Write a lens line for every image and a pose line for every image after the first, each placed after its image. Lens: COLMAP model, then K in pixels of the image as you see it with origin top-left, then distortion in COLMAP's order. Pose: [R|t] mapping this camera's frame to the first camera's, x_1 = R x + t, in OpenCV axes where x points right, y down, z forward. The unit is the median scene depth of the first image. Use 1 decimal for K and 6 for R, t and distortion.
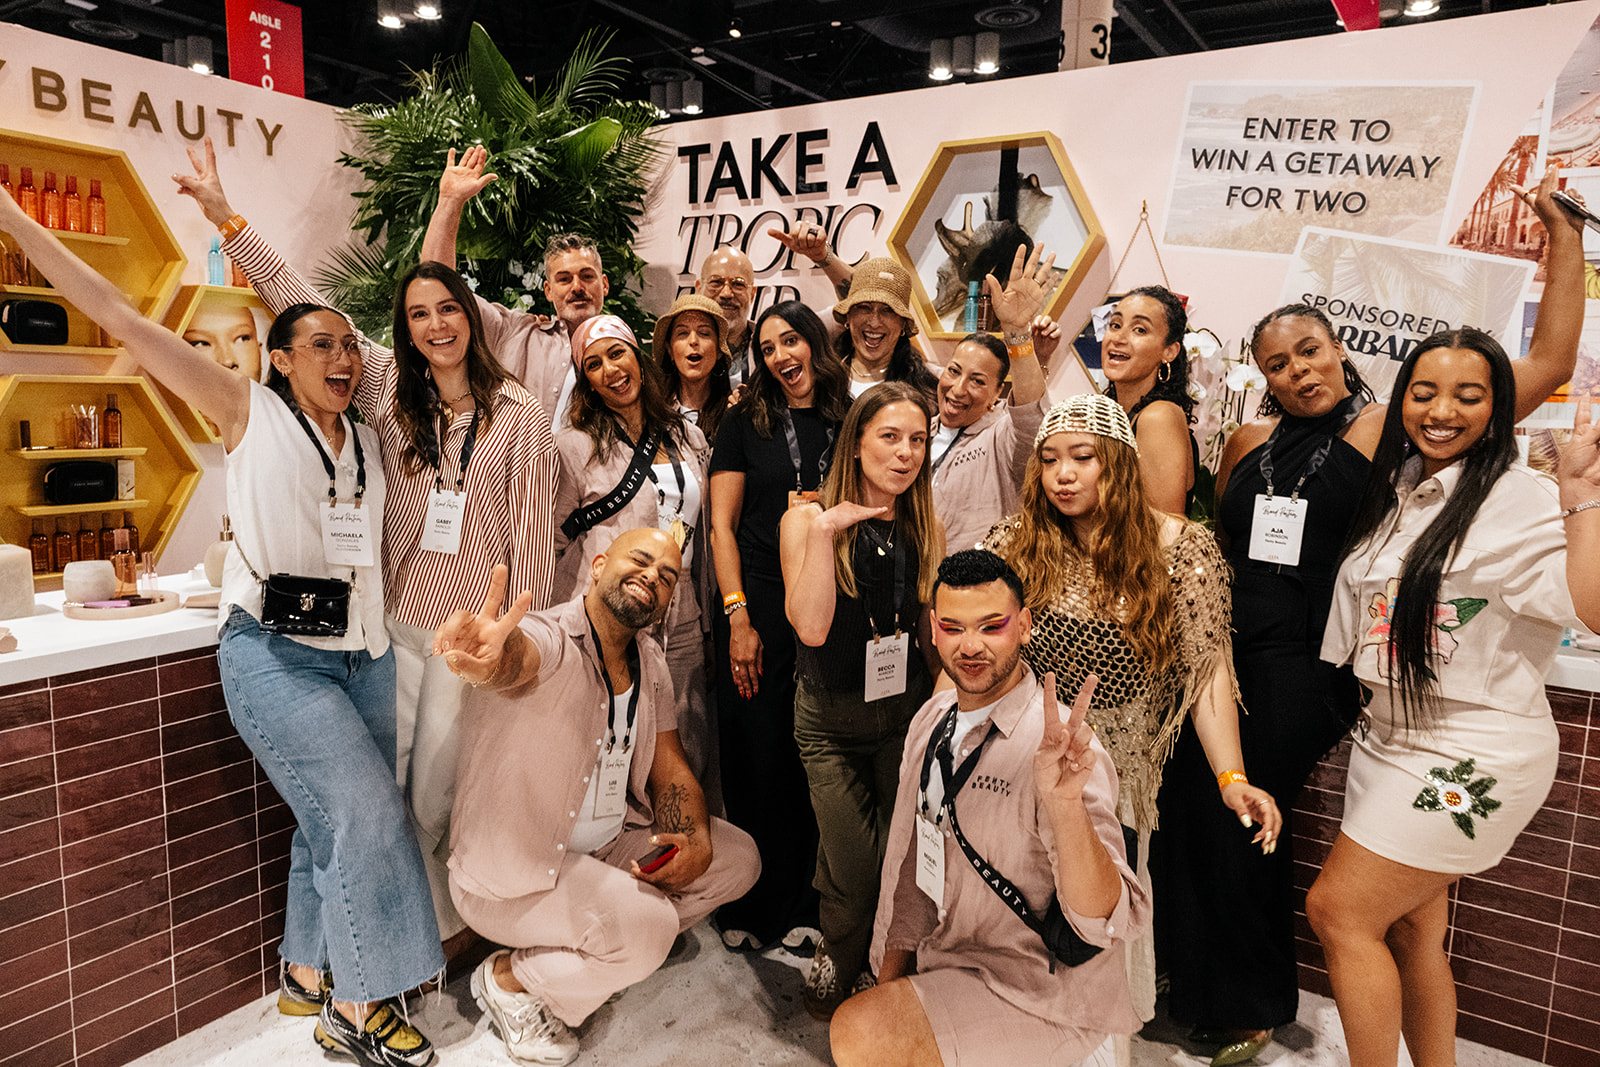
lens RADIAL K [[997.0, 0, 791.0], [0, 997.0, 529.1], [0, 0, 1]] dist [-0.003061, -0.000559]
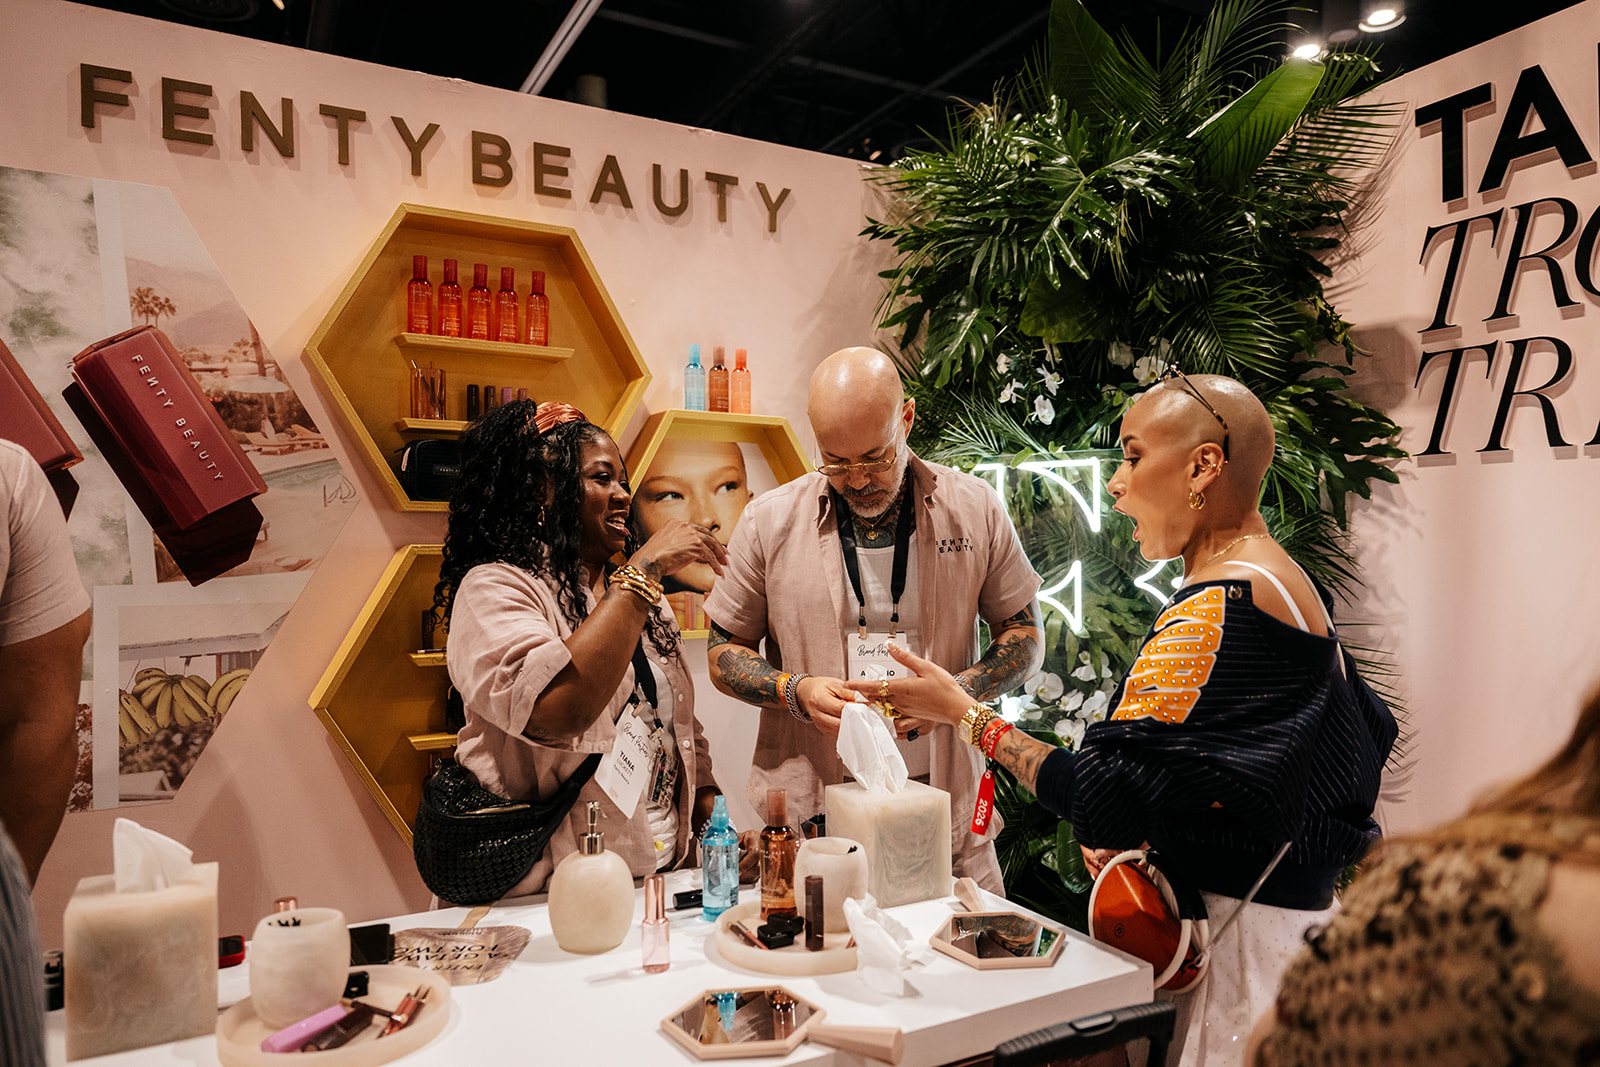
lens RADIAL K [[997.0, 0, 791.0], [0, 997.0, 529.1], [0, 0, 1]] dist [-0.003061, -0.000559]
pose [[0.858911, -0.043581, -0.510267, -0.150897], [-0.044031, 0.986399, -0.158362, -0.051598], [0.510228, 0.158487, 0.845310, 0.417456]]
